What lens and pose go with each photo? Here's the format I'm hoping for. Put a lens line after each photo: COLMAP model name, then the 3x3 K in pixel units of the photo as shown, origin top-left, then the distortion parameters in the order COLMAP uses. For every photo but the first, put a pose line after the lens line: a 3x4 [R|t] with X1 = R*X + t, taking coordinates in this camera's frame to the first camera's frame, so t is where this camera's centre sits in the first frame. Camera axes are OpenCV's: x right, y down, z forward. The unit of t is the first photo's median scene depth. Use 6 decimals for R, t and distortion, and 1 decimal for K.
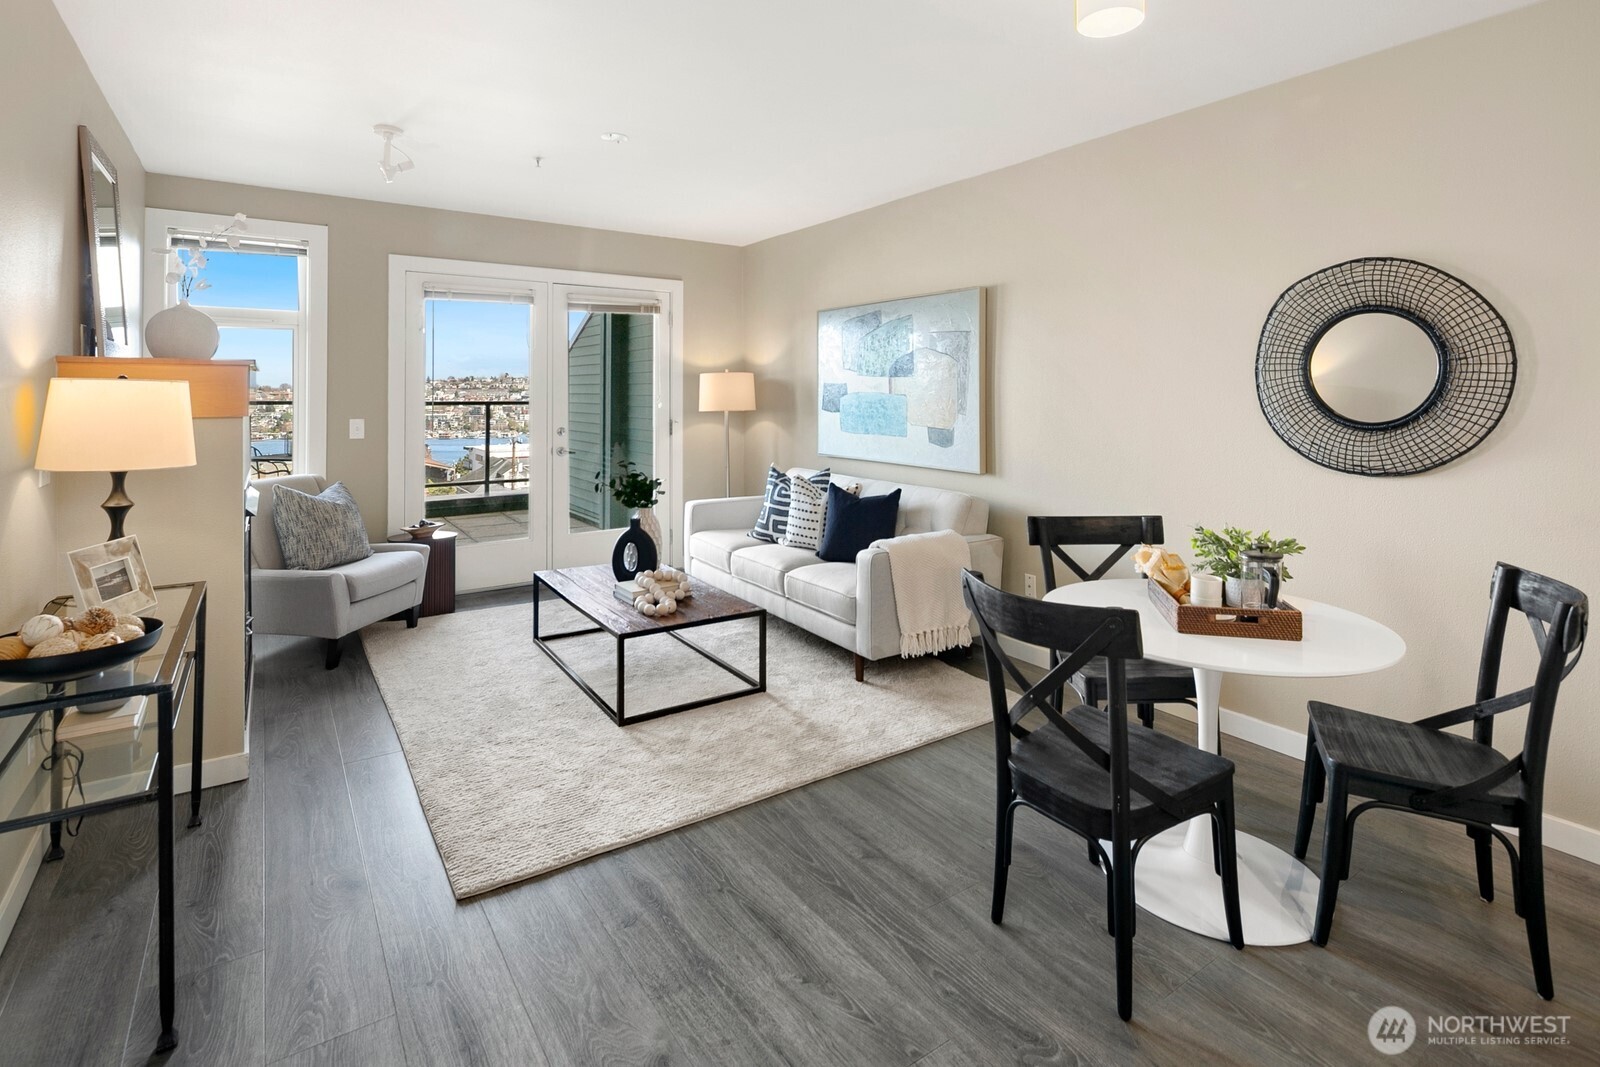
lens RADIAL K [[775.2, 0, 791.2], [0, 775.2, 384.9], [0, 0, 1]] dist [0.007551, -0.005277]
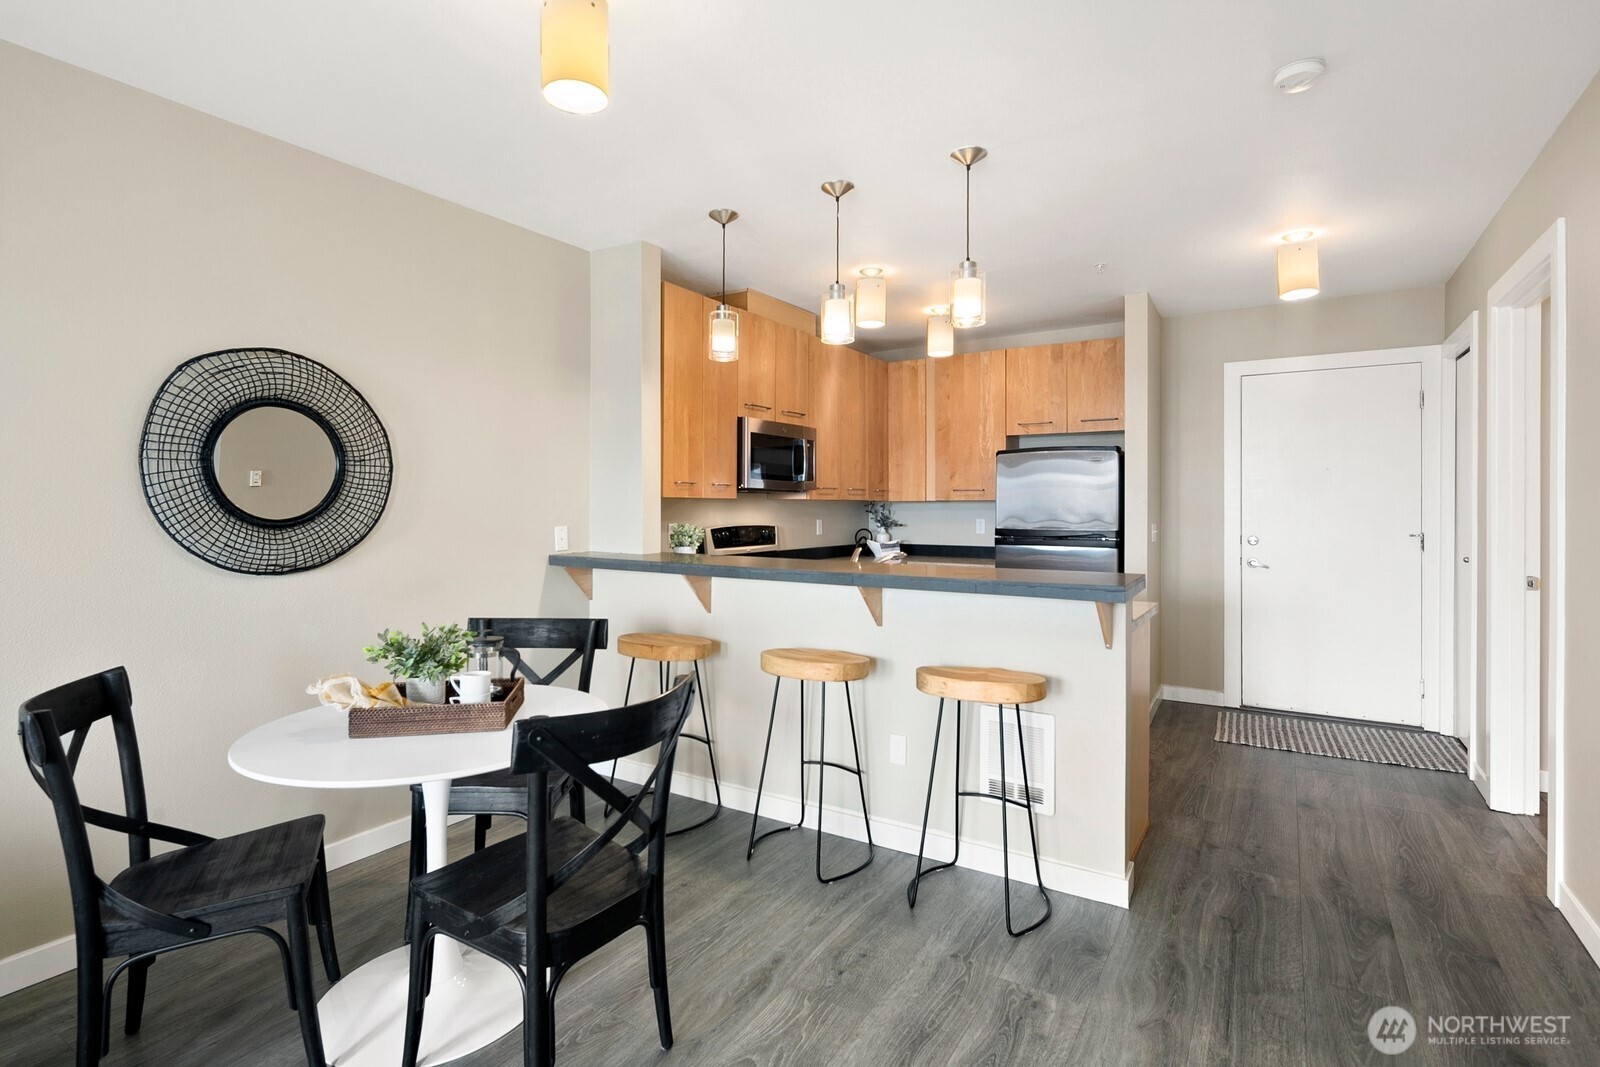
lens RADIAL K [[775.2, 0, 798.1], [0, 775.2, 506.2], [0, 0, 1]] dist [0.007551, -0.005277]
pose [[-0.414028, -0.000585, 0.910264, -0.453705], [-0.011619, 0.999922, -0.004642, 0.032034], [-0.910190, -0.012498, -0.414002, 0.898984]]
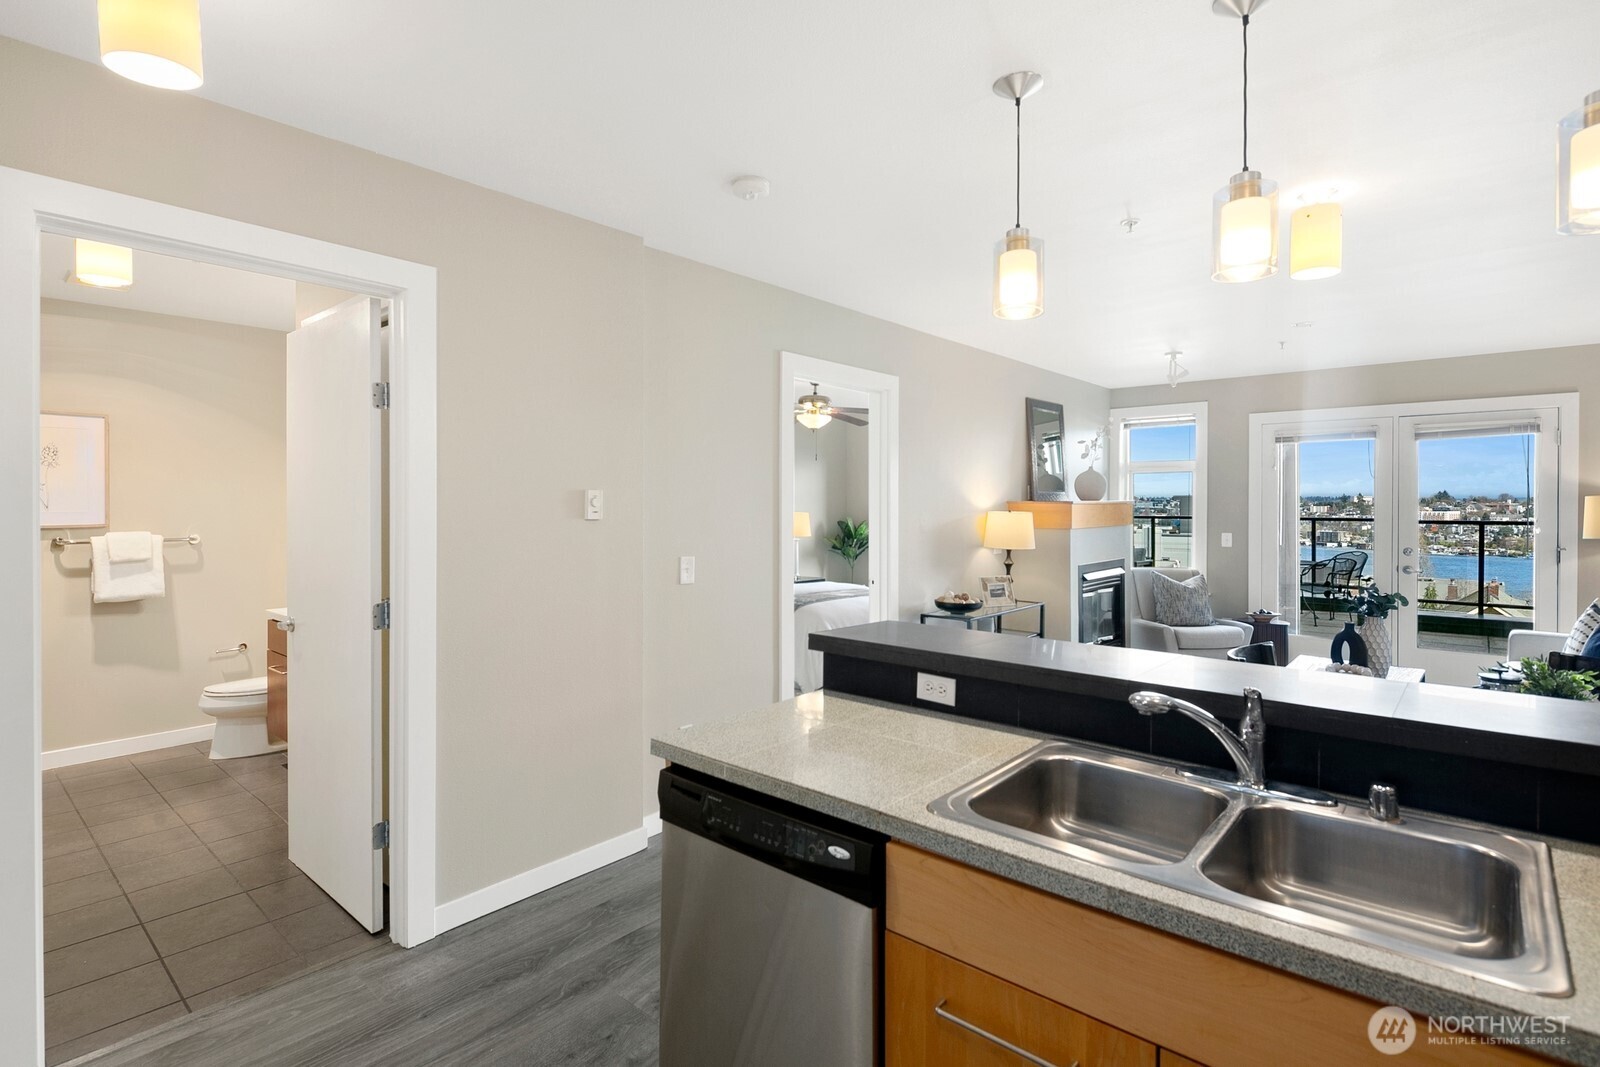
lens RADIAL K [[775.2, 0, 805.9], [0, 775.2, 507.3], [0, 0, 1]] dist [0.007551, -0.005277]
pose [[0.257926, 0.003887, -0.966157, 1.221854], [0.010454, 0.999922, 0.006813, -0.041301], [0.966108, -0.011858, 0.257865, -0.227804]]
